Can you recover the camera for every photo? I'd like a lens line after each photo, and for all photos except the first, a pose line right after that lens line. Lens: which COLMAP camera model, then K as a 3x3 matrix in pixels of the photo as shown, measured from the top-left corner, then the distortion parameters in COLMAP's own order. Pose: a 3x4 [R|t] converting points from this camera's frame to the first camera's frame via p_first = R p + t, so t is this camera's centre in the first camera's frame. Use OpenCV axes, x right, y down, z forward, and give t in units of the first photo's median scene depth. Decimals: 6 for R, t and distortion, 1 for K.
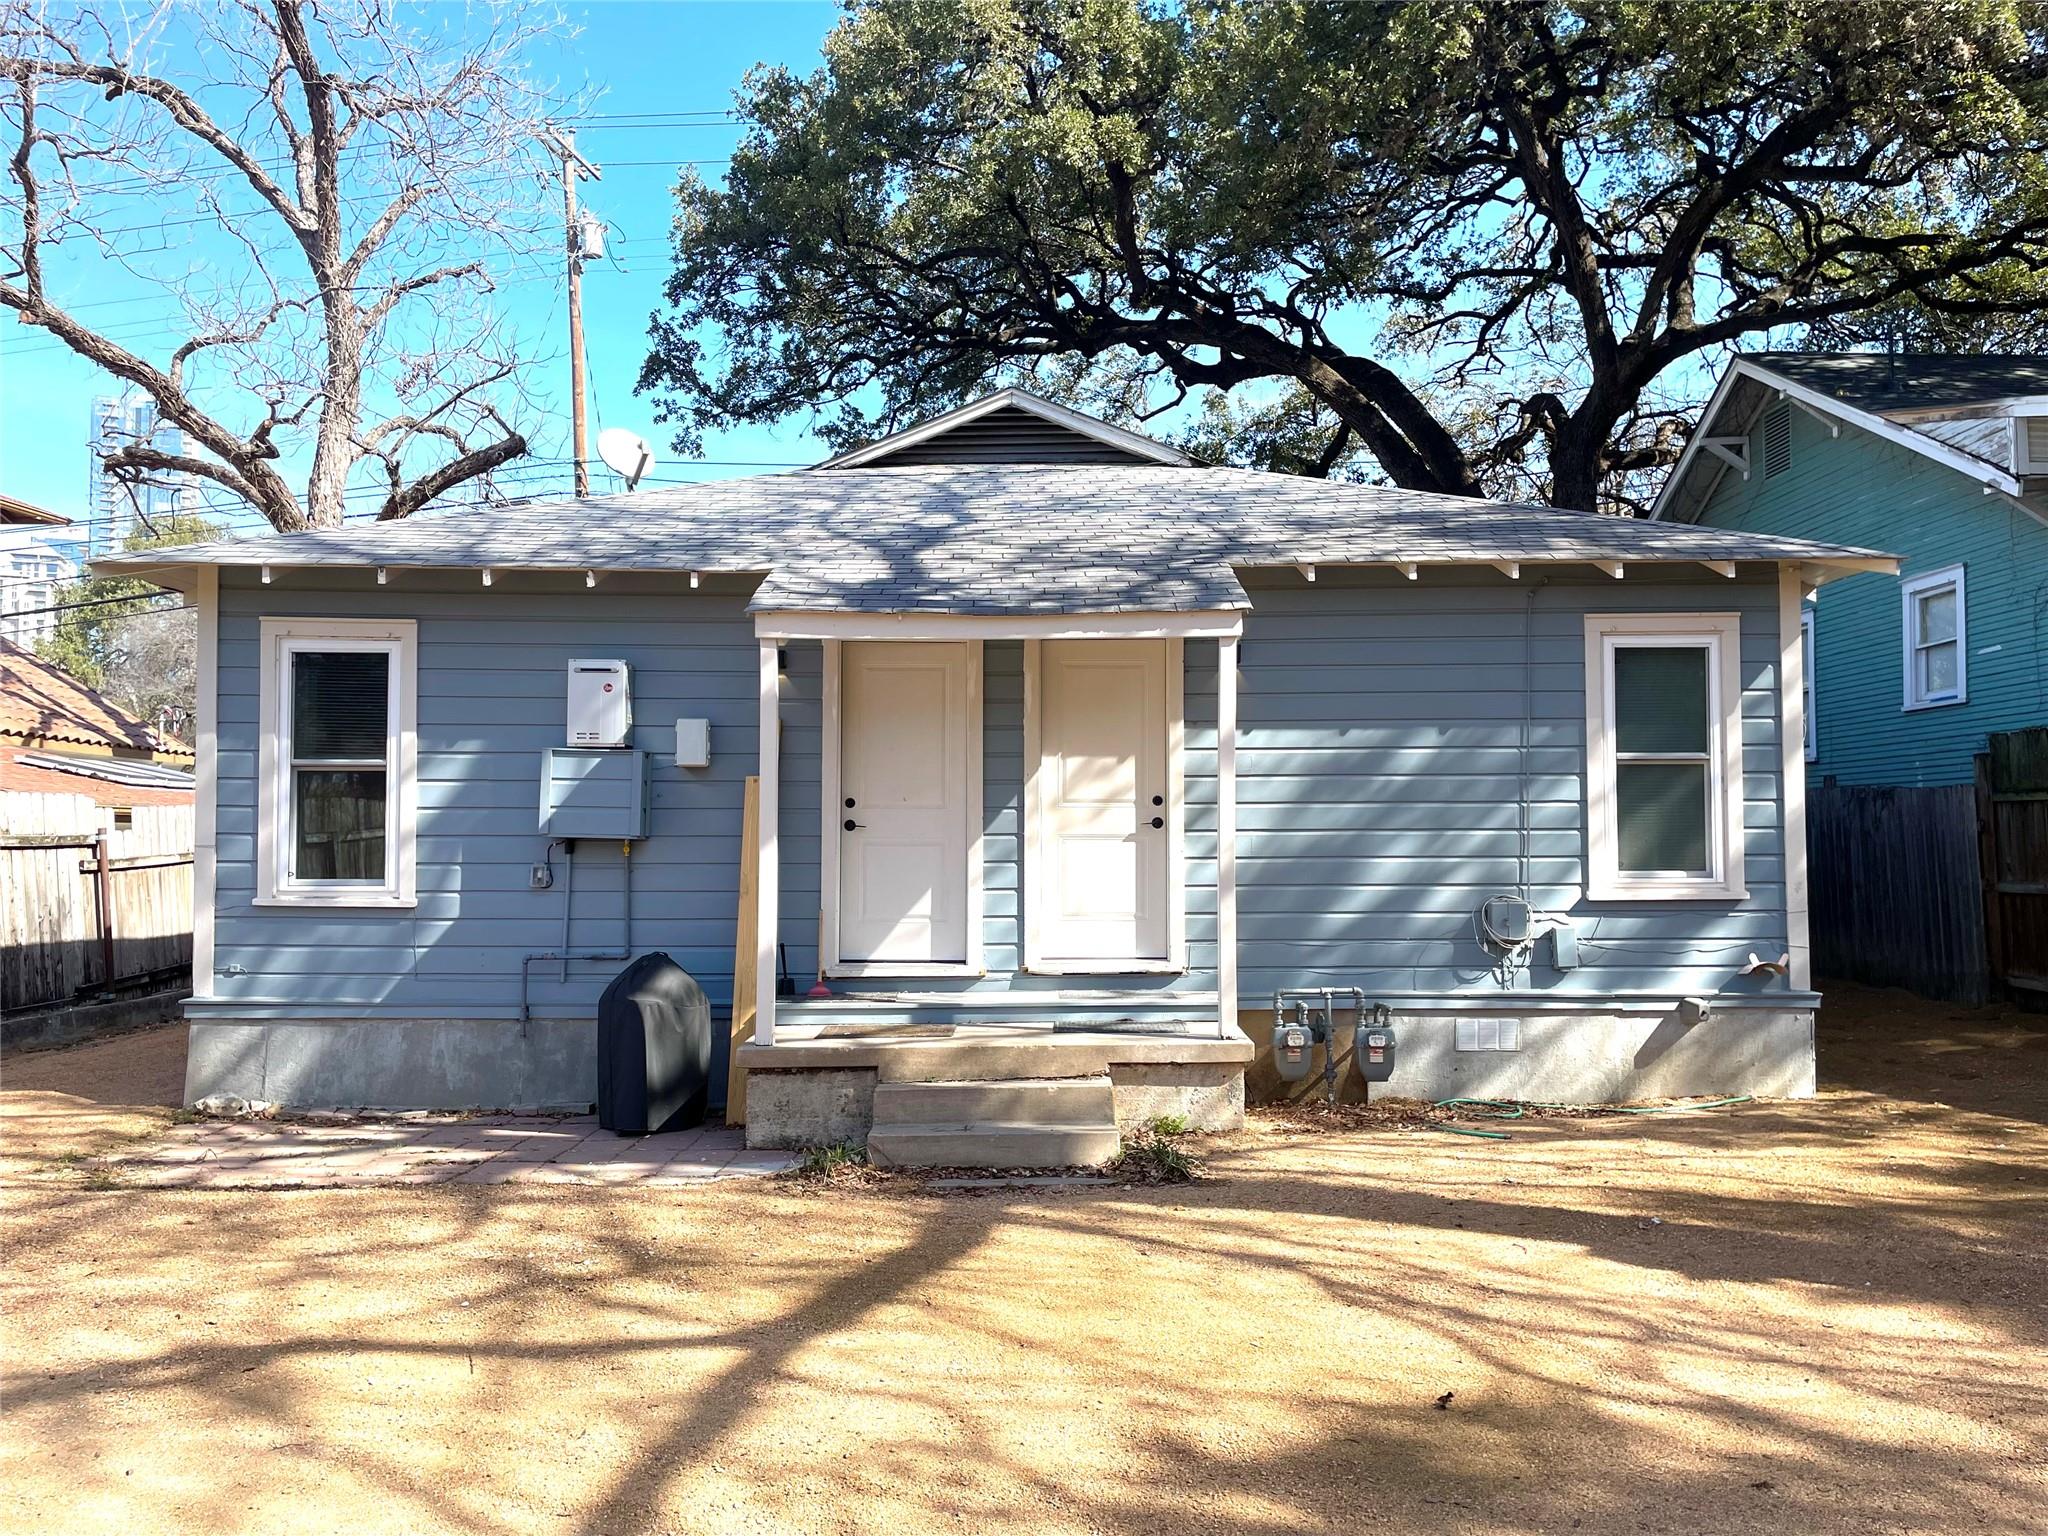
lens RADIAL K [[1546.8, 0, 1035.2], [0, 1546.8, 781.3], [0, 0, 1]] dist [0.092758, -0.119259]
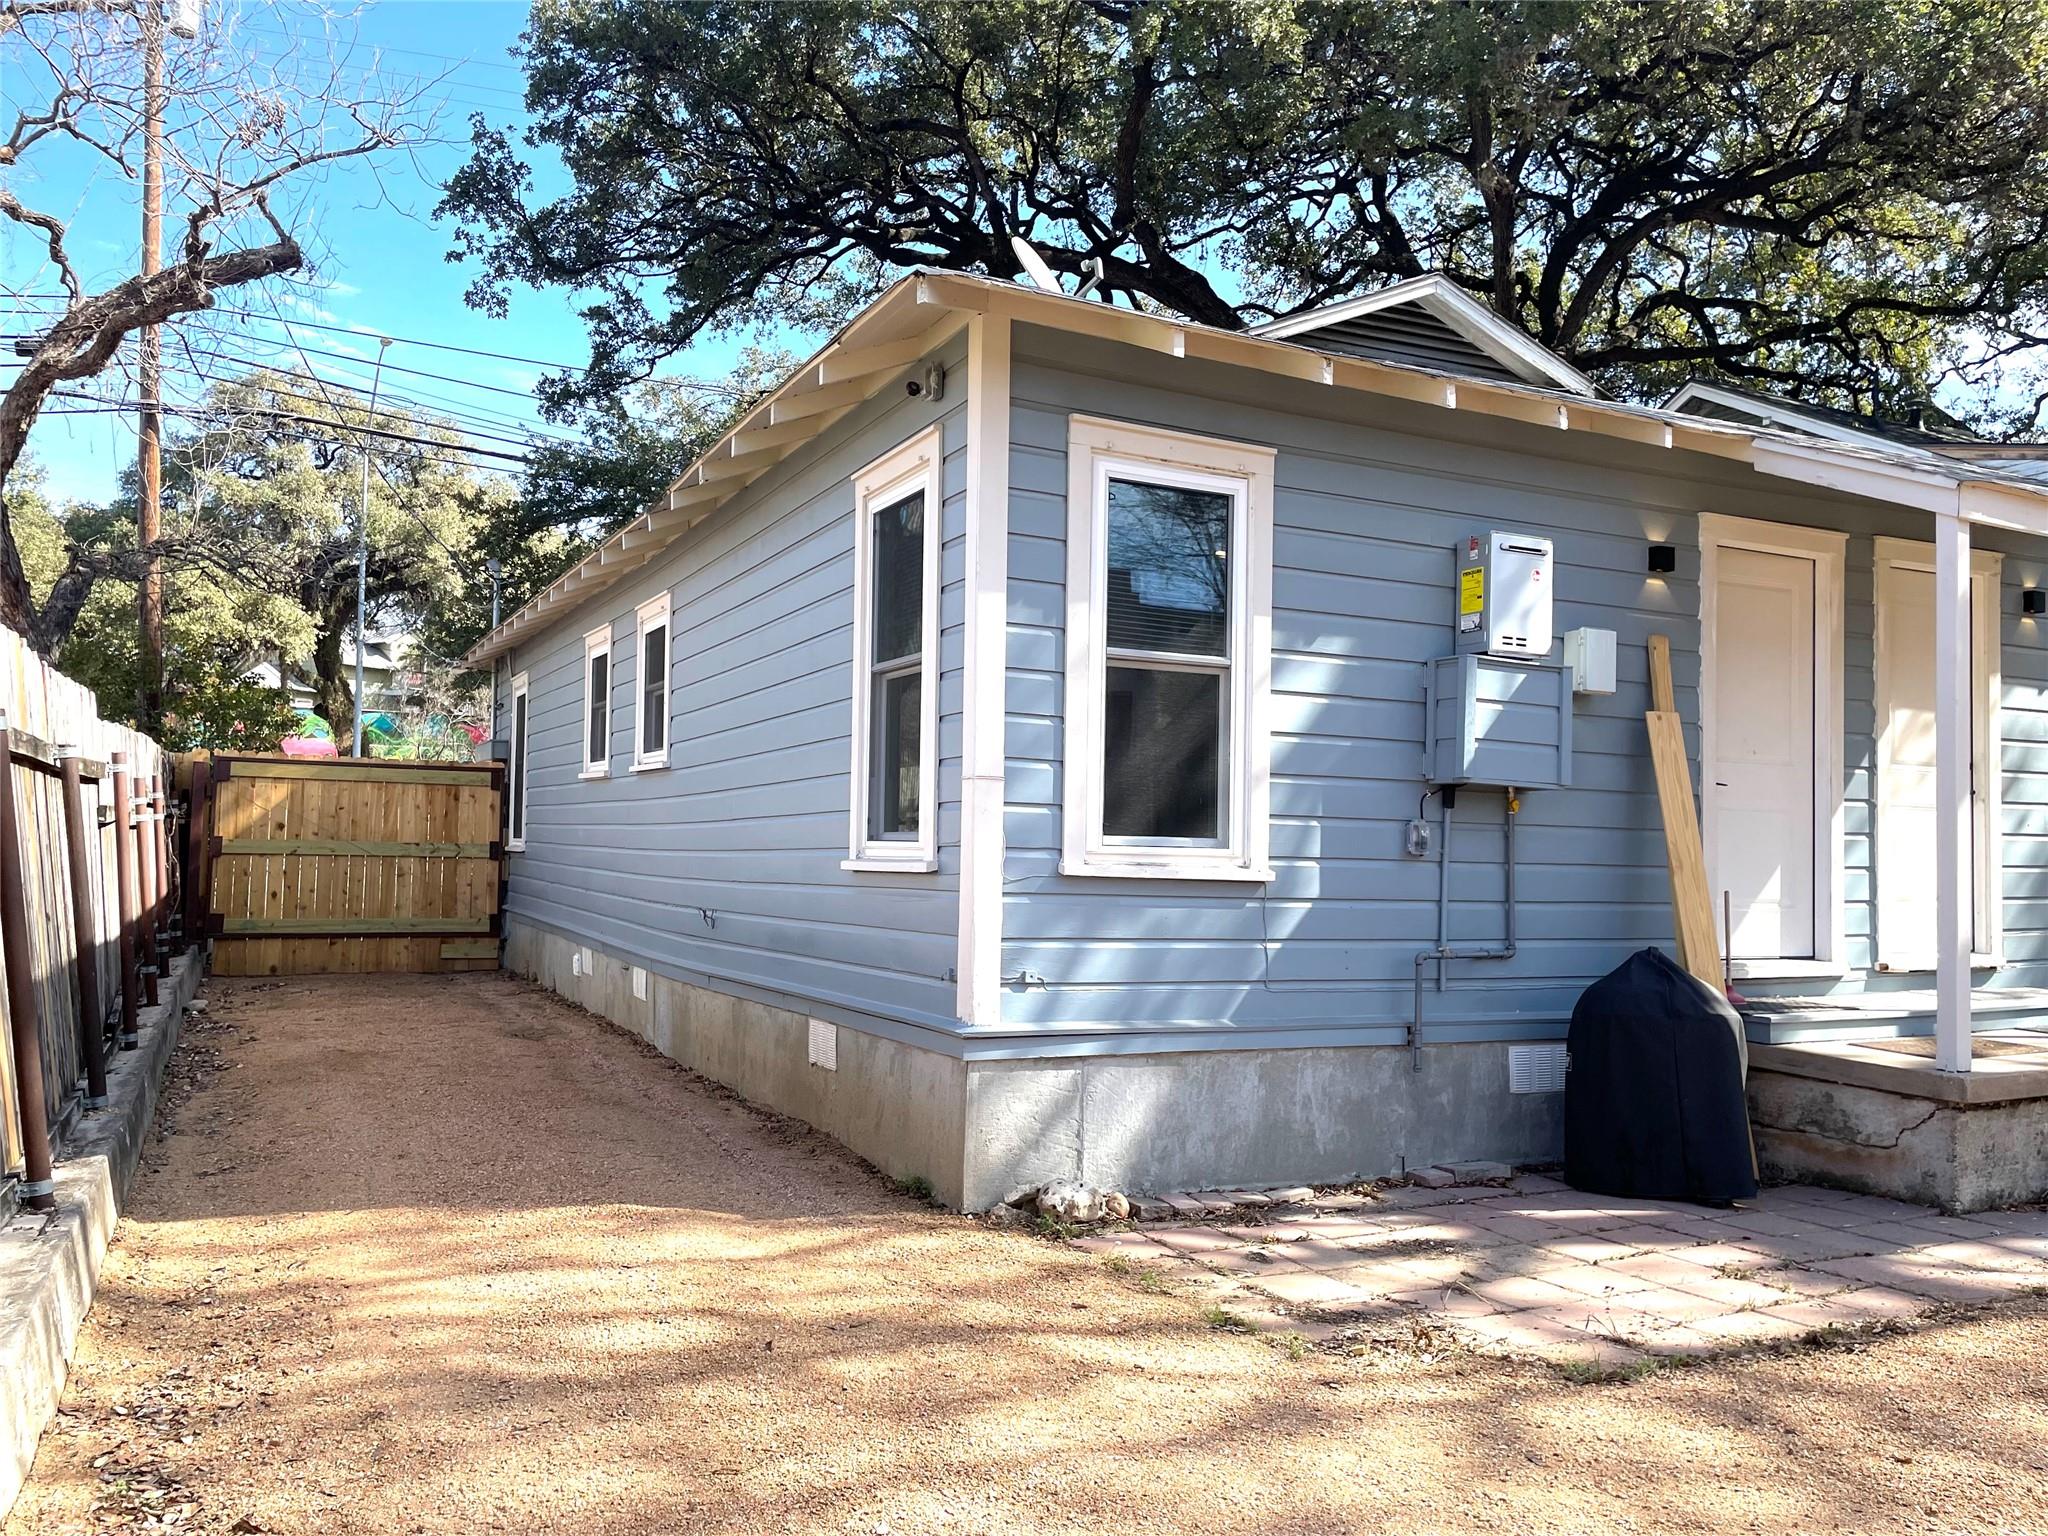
lens RADIAL K [[1546.8, 0, 1035.2], [0, 1546.8, 781.3], [0, 0, 1]] dist [0.092758, -0.119259]
pose [[0.894620, 0.036680, 0.445320, -0.779218], [-0.036886, 0.999286, -0.008206, 0.046980], [-0.445303, -0.009085, 0.895334, 0.453885]]
